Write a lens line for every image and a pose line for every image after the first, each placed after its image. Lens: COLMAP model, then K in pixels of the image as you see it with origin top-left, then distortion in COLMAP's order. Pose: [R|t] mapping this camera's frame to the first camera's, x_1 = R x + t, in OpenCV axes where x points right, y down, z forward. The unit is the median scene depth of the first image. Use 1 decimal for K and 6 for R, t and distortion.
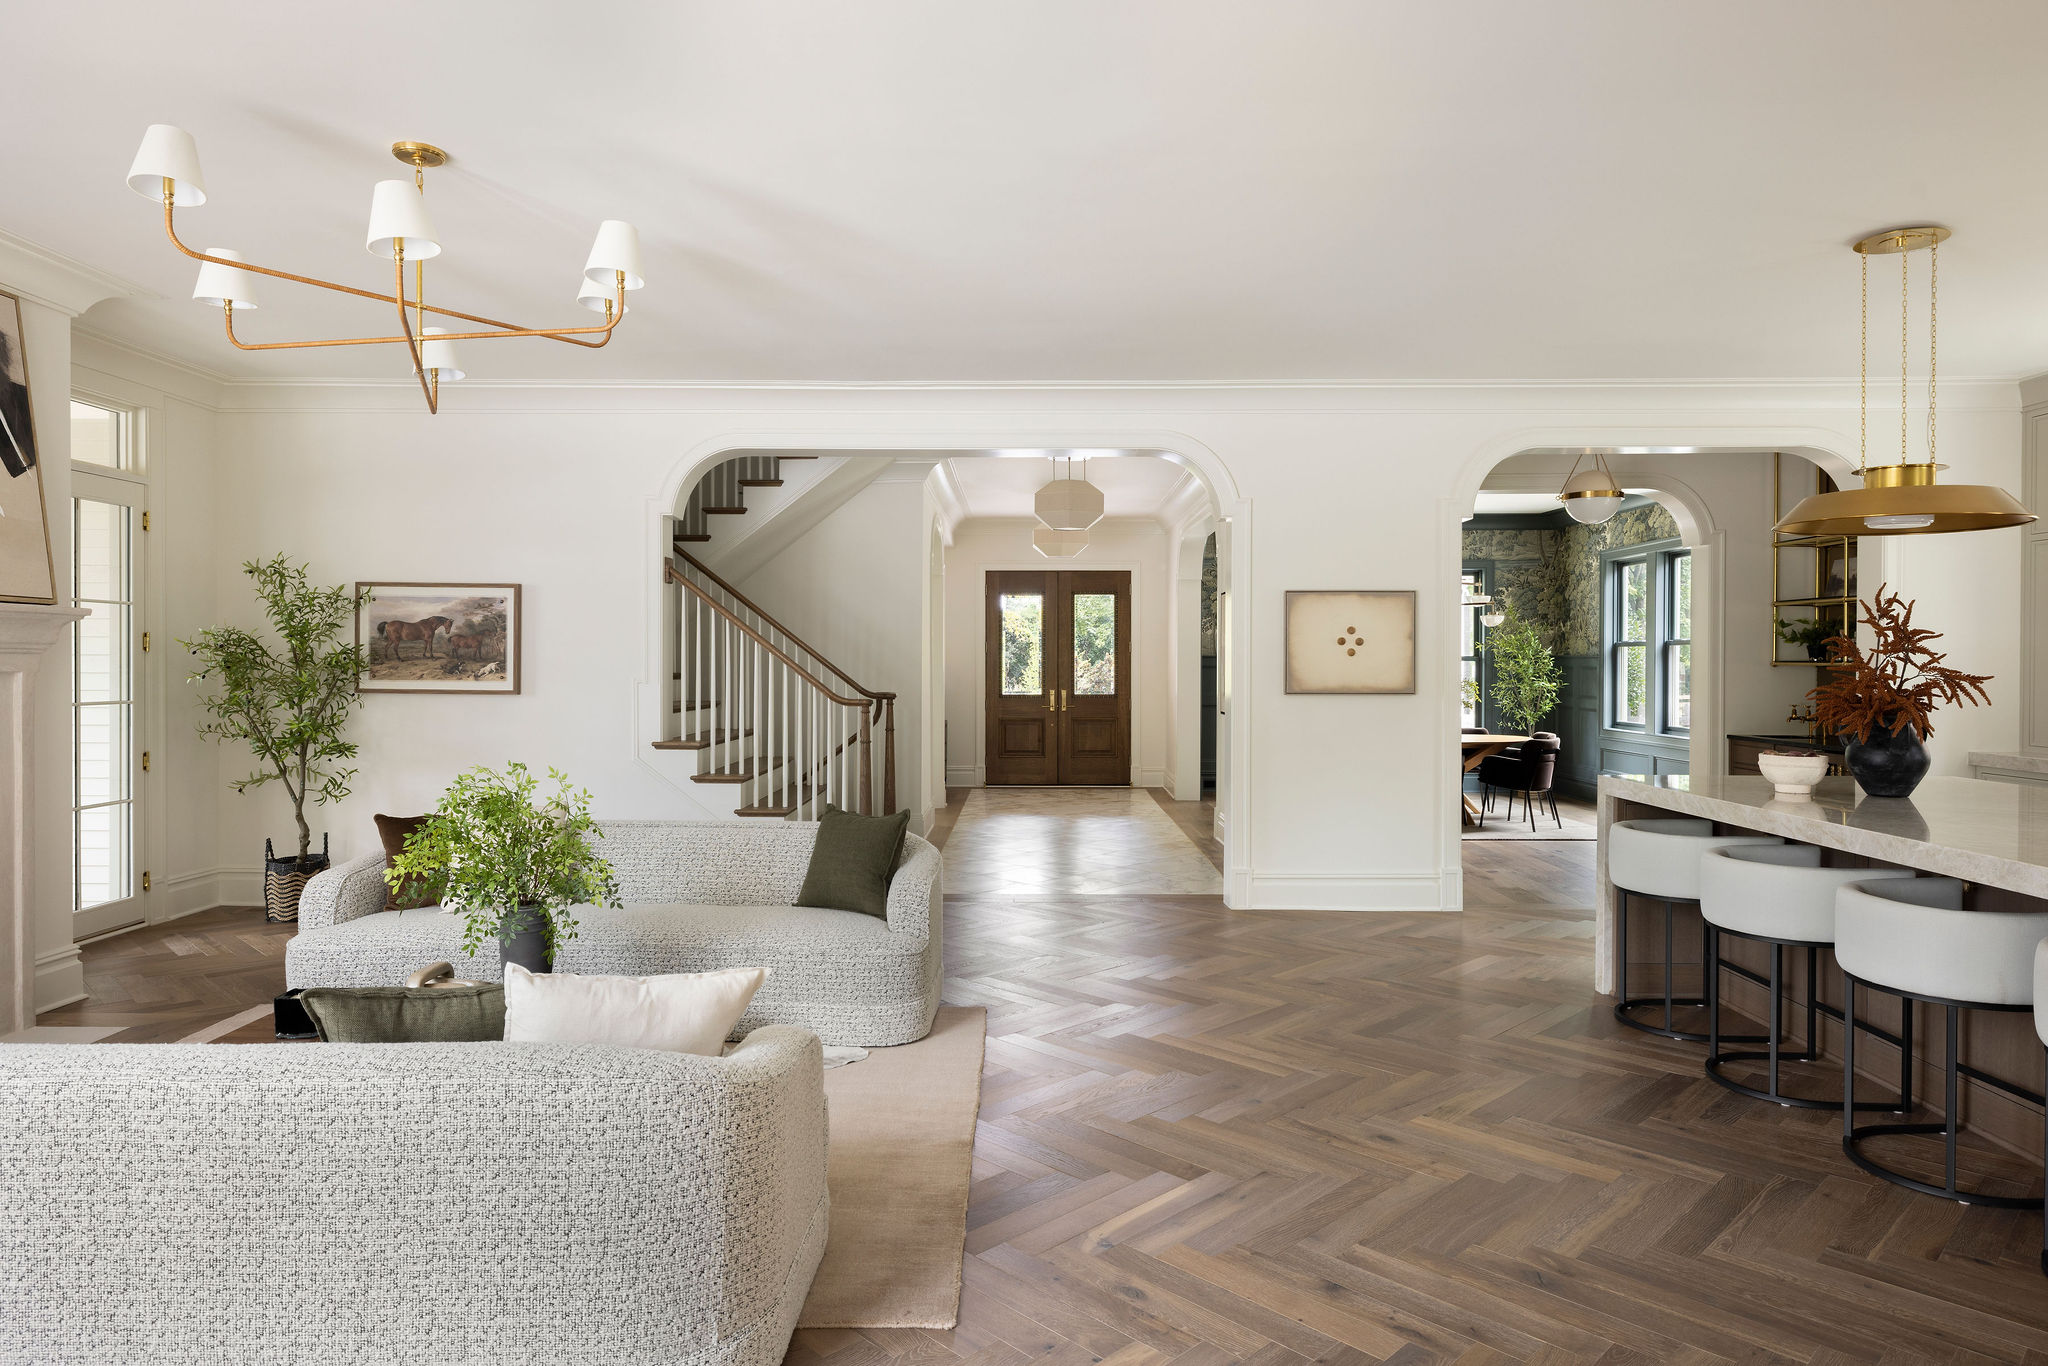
lens RADIAL K [[1229.5, 0, 1033.4], [0, 1229.5, 678.9], [0, 0, 1]] dist [-0.000639, -0.000248]
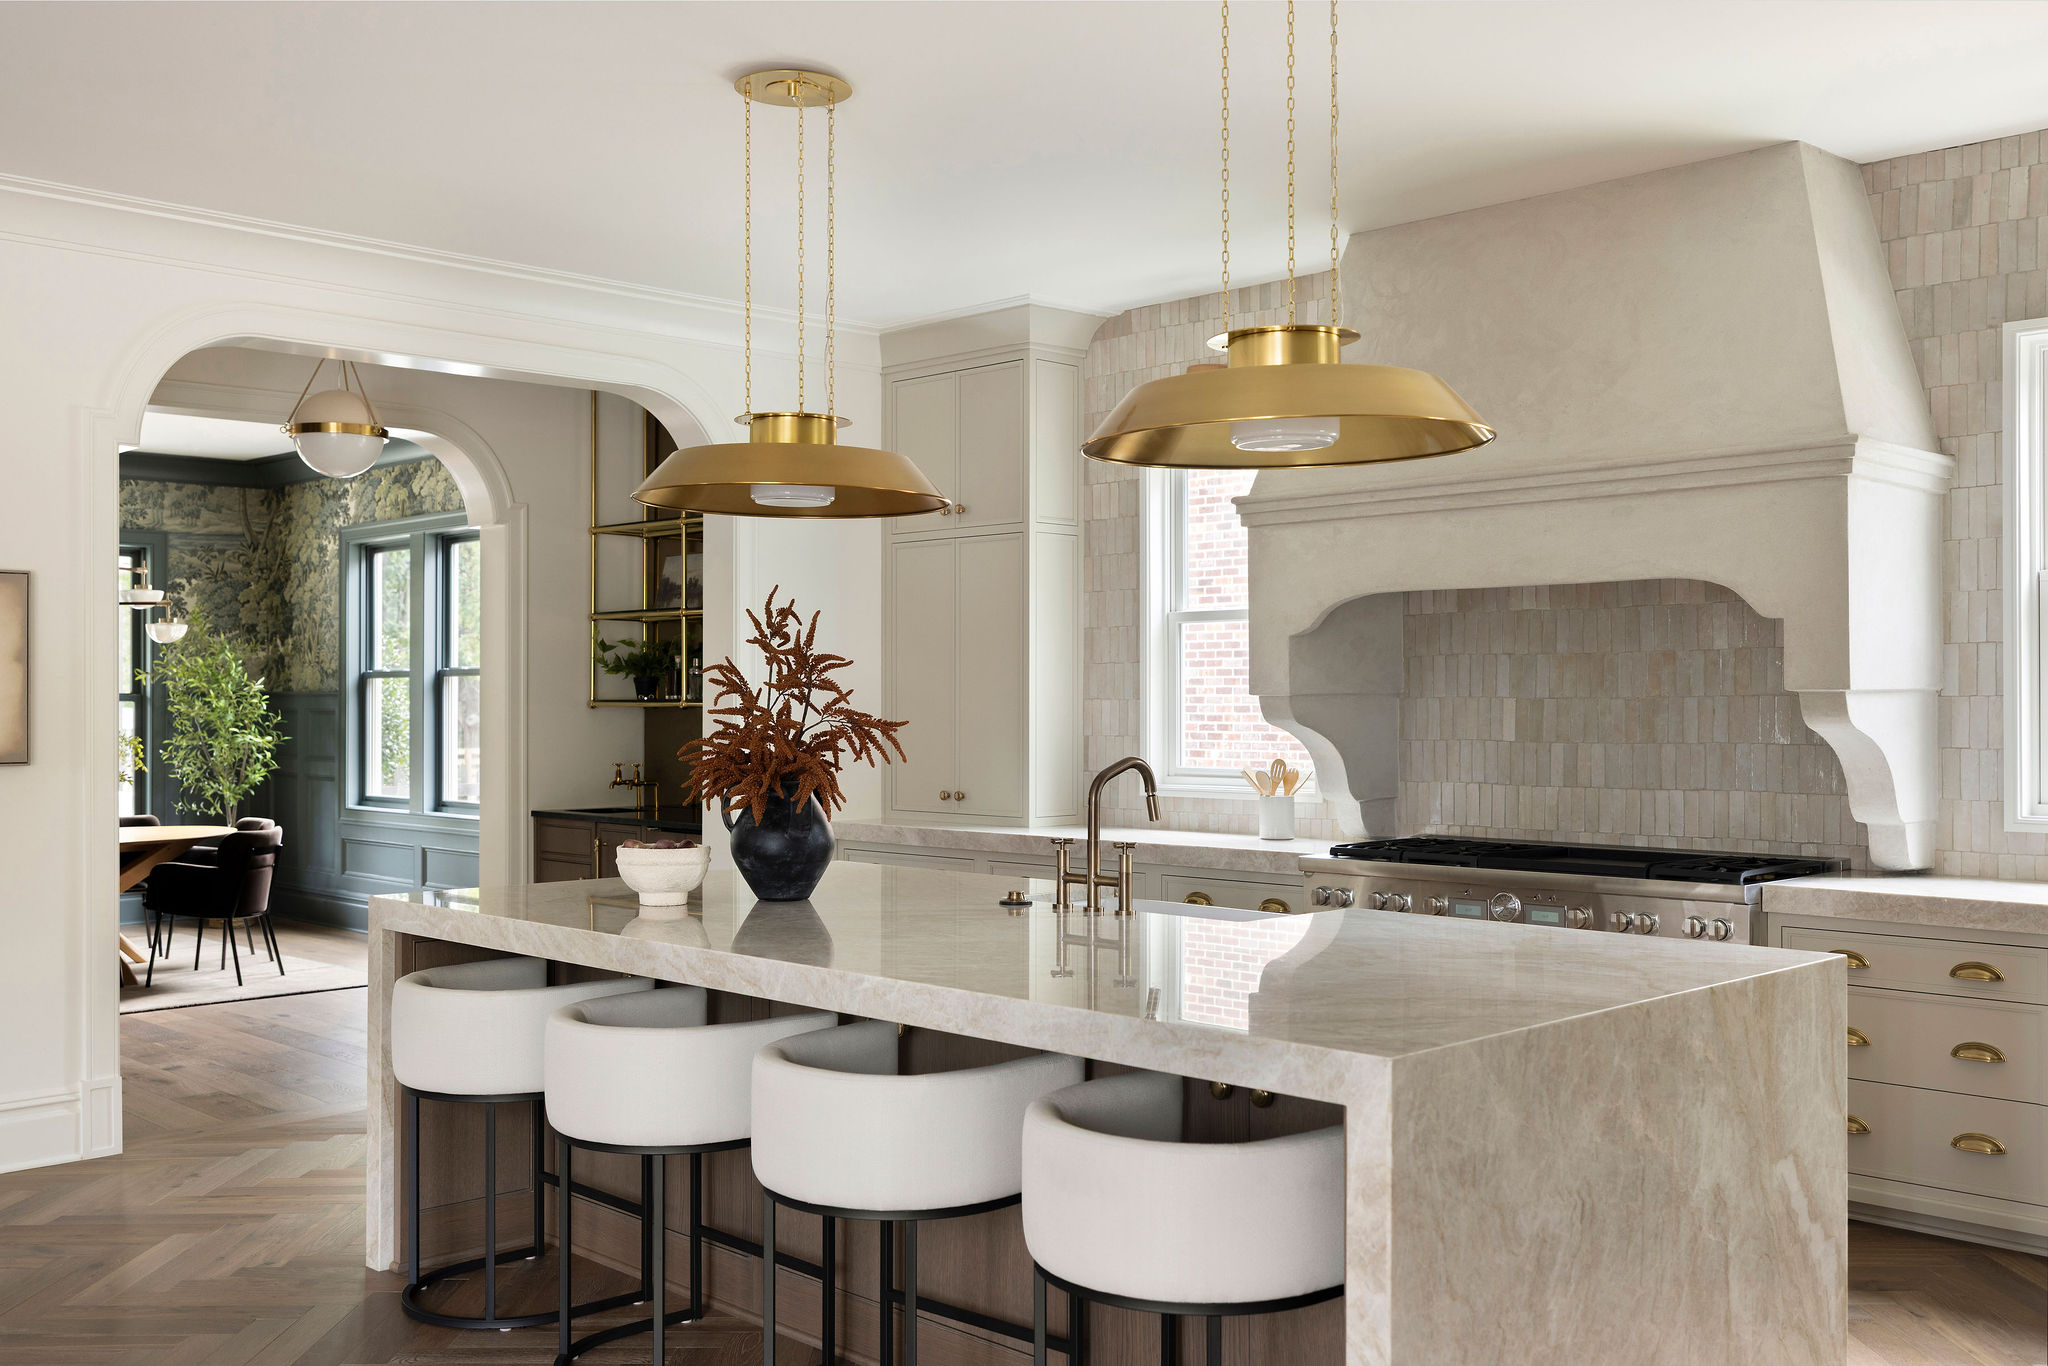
lens RADIAL K [[1898.5, 0, 1028.4], [0, 1898.5, 685.9], [0, 0, 1]] dist [-0.002789, 0.000000]
pose [[0.704525, 0.002033, 0.709676, 0.035067], [0.013807, 0.999767, -0.016571, -0.002356], [-0.709545, 0.021473, 0.704333, 0.123182]]
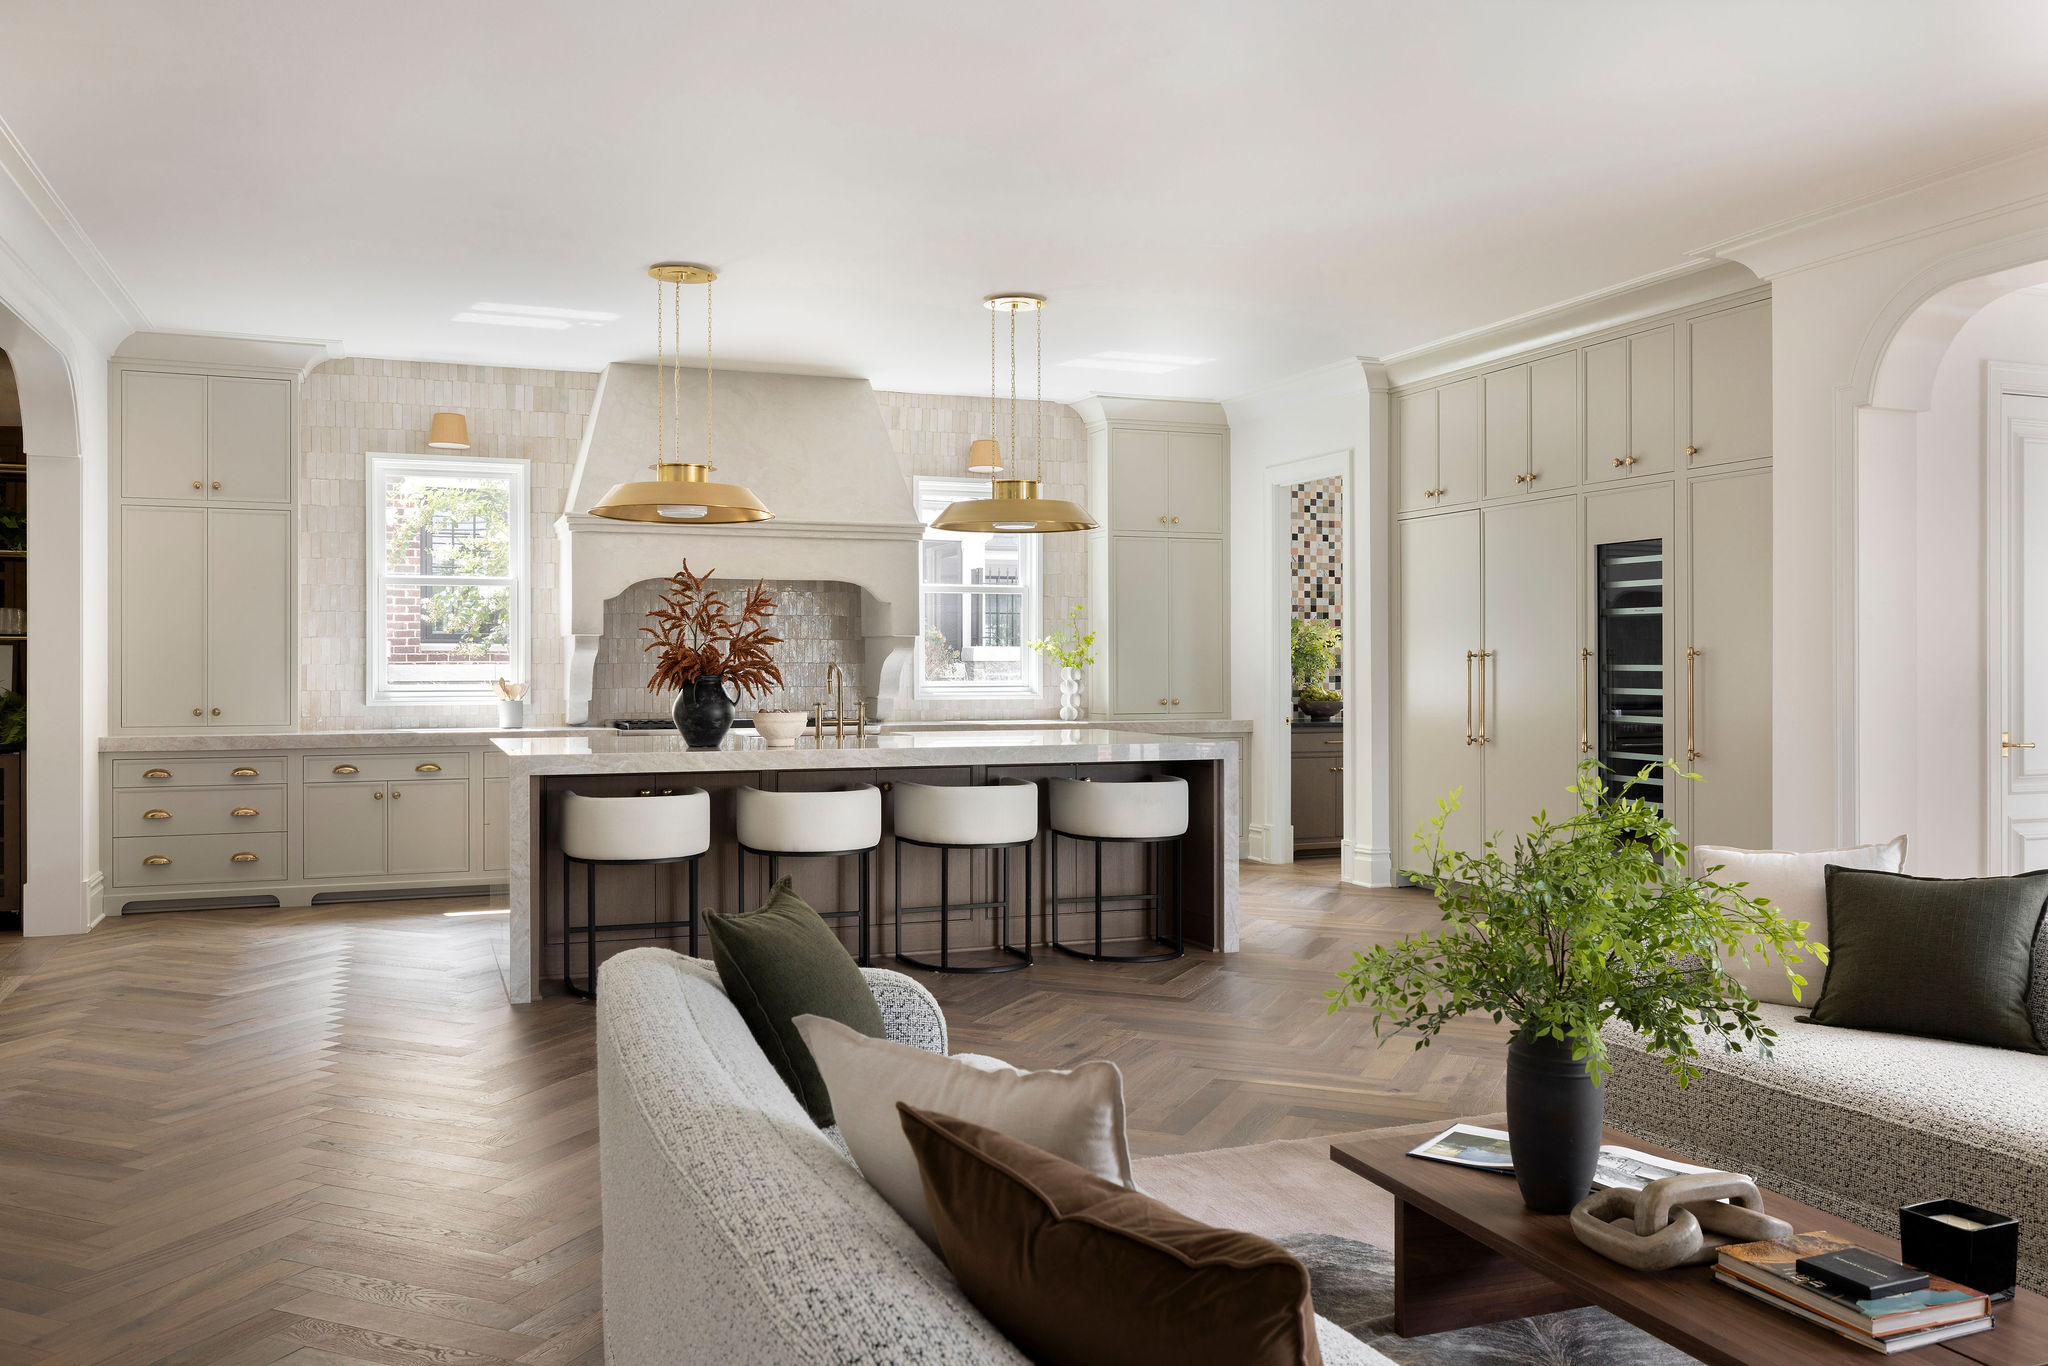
lens RADIAL K [[1598.7, 0, 1020.6], [0, 1598.7, 669.5], [0, 0, 1]] dist [-0.003451, -0.001024]
pose [[-0.377096, -0.005753, 0.926156, -0.680801], [0.013139, 0.999847, 0.011561, 0.007831], [-0.926081, 0.016528, -0.376963, 1.025319]]
